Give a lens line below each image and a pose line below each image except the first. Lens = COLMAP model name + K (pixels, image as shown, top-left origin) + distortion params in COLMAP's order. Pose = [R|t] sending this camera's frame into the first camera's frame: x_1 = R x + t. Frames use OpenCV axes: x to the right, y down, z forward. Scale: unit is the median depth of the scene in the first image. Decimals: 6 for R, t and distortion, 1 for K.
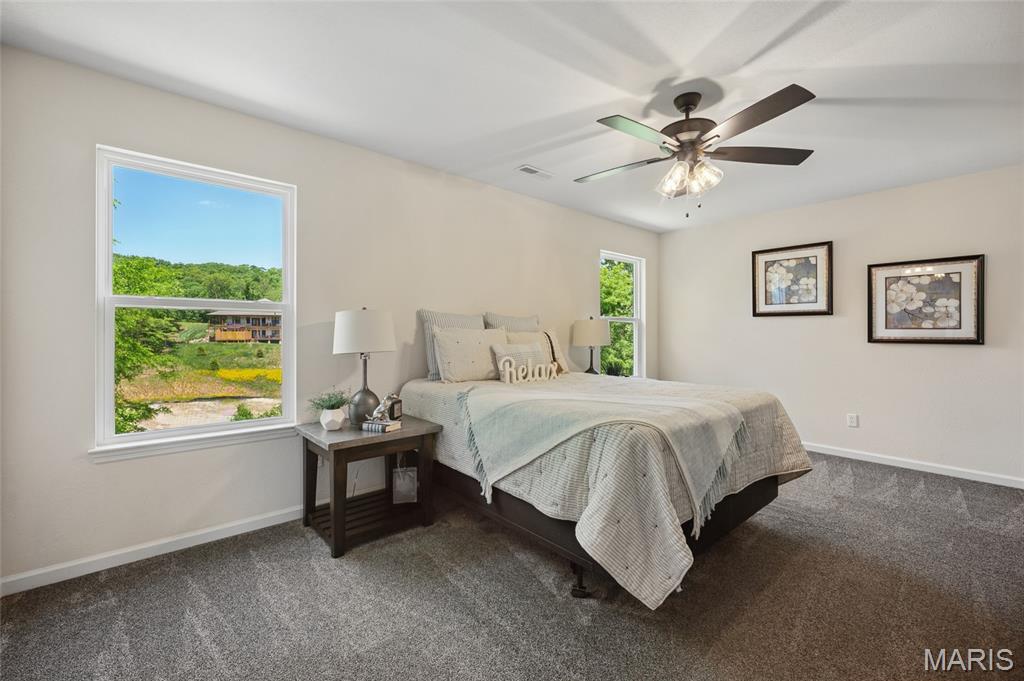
lens RADIAL K [[423.5, 0, 536.7], [0, 423.5, 335.1], [0, 0, 1]] dist [0.001038, -0.000149]
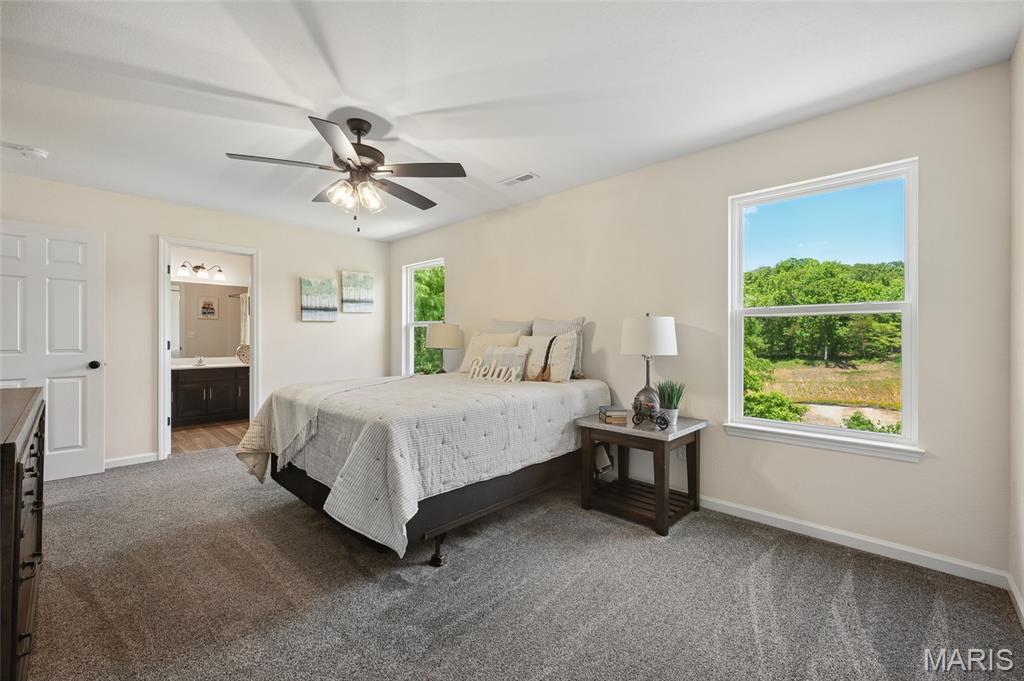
lens RADIAL K [[418.3, 0, 509.8], [0, 418.3, 349.7], [0, 0, 1]] dist [0.000255, -0.000946]
pose [[0.064249, 0.029183, -0.997507, 0.181959], [-0.006330, 0.999564, 0.028836, -0.000715], [0.997914, 0.004461, 0.064406, 0.162636]]
